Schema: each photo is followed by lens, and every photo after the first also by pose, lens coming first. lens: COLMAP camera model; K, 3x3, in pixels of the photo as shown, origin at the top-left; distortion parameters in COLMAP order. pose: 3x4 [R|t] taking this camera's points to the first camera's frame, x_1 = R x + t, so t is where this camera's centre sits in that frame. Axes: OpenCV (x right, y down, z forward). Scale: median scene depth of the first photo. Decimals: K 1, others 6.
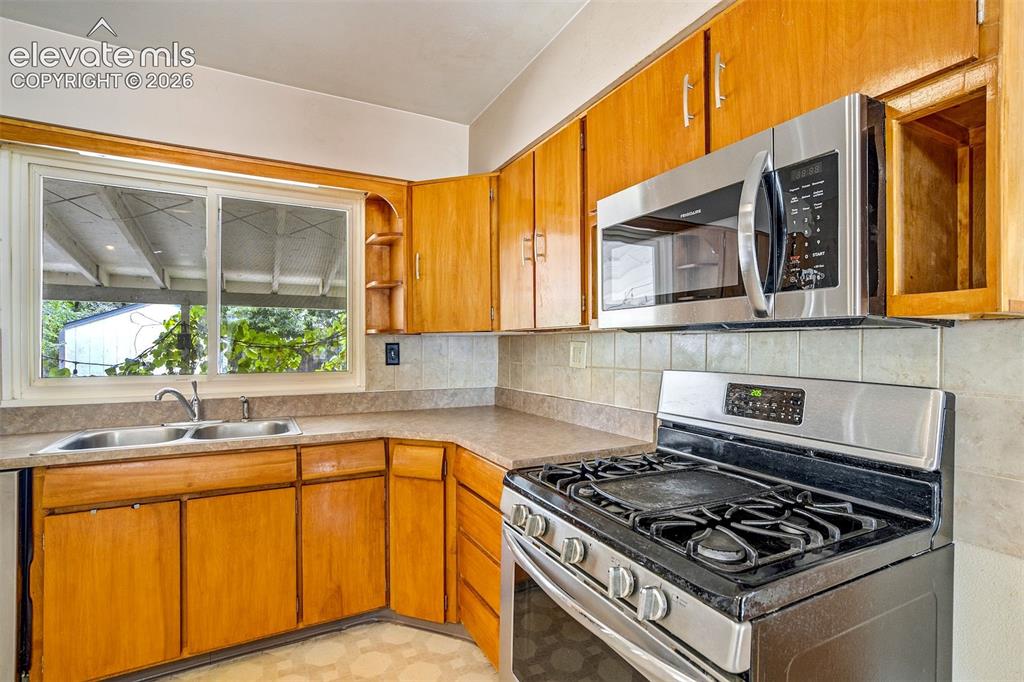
lens RADIAL K [[481.5, 0, 515.2], [0, 481.5, 344.9], [0, 0, 1]] dist [-0.046489, 0.027284]
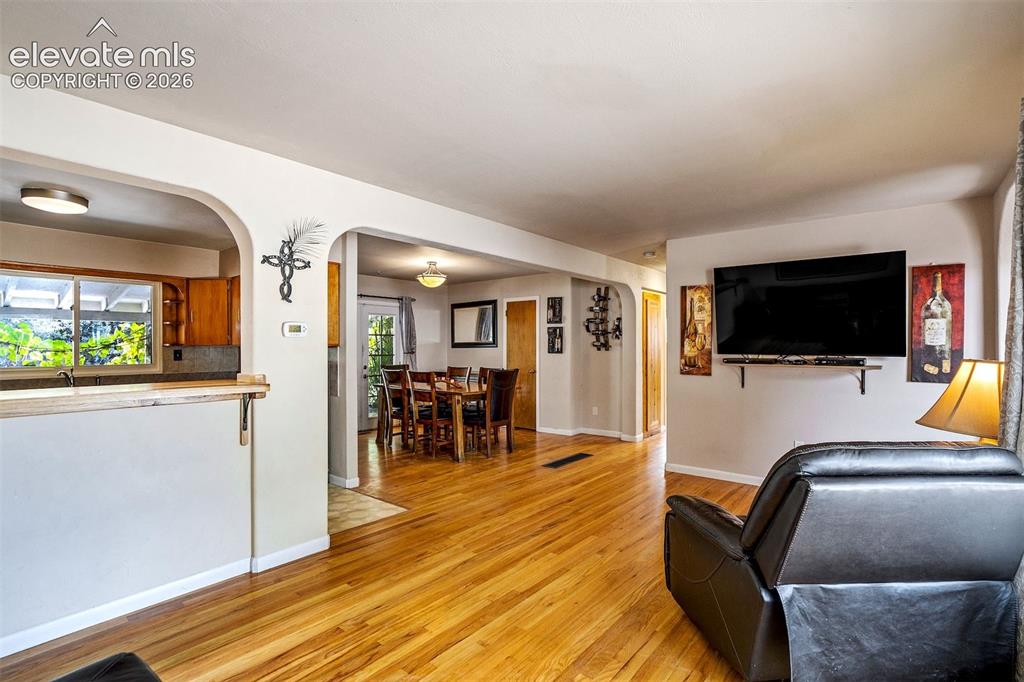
lens RADIAL K [[481.5, 0, 515.2], [0, 481.5, 344.9], [0, 0, 1]] dist [-0.046489, 0.027284]
pose [[0.923702, -0.001206, 0.383109, 0.409090], [0.001227, 0.999999, 0.000190, -0.031973], [-0.383109, 0.000295, 0.923703, -1.930147]]
